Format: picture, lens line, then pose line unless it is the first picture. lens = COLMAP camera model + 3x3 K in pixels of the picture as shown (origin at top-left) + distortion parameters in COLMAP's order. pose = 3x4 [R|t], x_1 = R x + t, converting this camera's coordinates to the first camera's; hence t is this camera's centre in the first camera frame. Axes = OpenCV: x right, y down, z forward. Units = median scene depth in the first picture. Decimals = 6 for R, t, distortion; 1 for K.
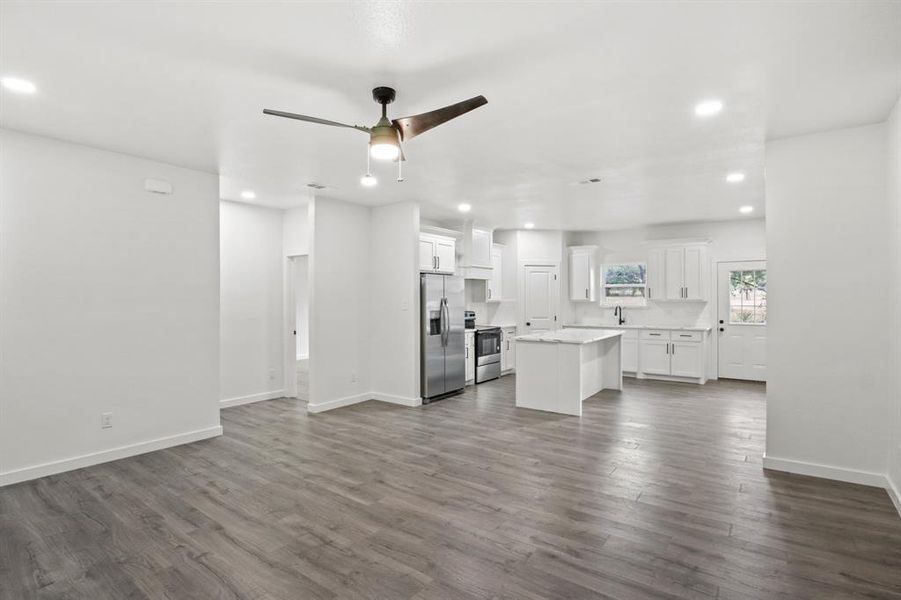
lens RADIAL K [[454.6, 0, 447.6], [0, 454.6, 298.4], [0, 0, 1]] dist [-0.028315, 0.003684]
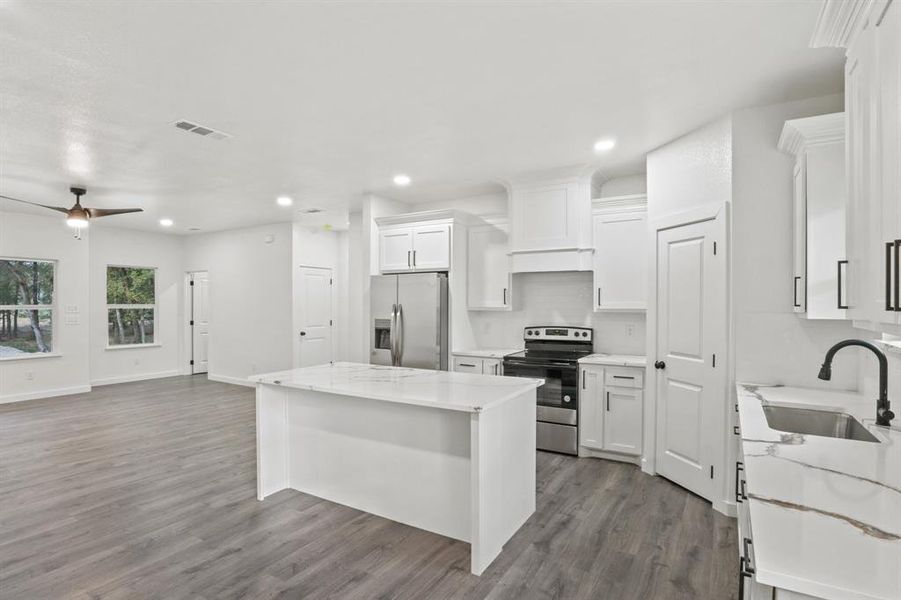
lens RADIAL K [[454.6, 0, 450.9], [0, 454.6, 303.6], [0, 0, 1]] dist [-0.028315, 0.003684]
pose [[0.095886, 0.008559, -0.995356, 1.194664], [0.000322, 0.999963, 0.008629, -0.011584], [0.995392, -0.001147, 0.095880, 1.558238]]
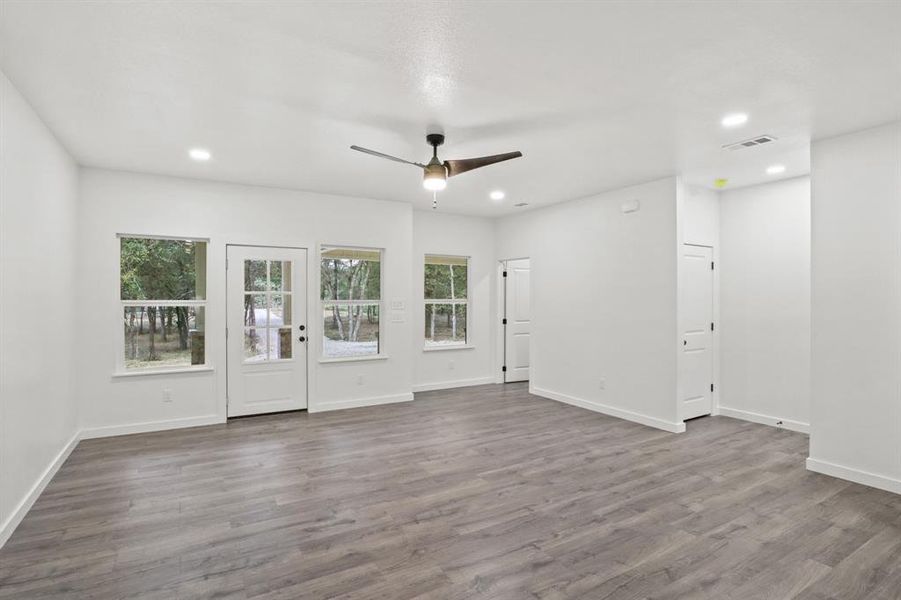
lens RADIAL K [[454.6, 0, 452.5], [0, 454.6, 296.3], [0, 0, 1]] dist [-0.028315, 0.003684]
pose [[-0.383020, 0.000994, -0.923740, 0.692739], [0.001446, 0.999999, 0.000477, -0.003376], [0.923739, -0.001153, -0.383021, 1.037712]]
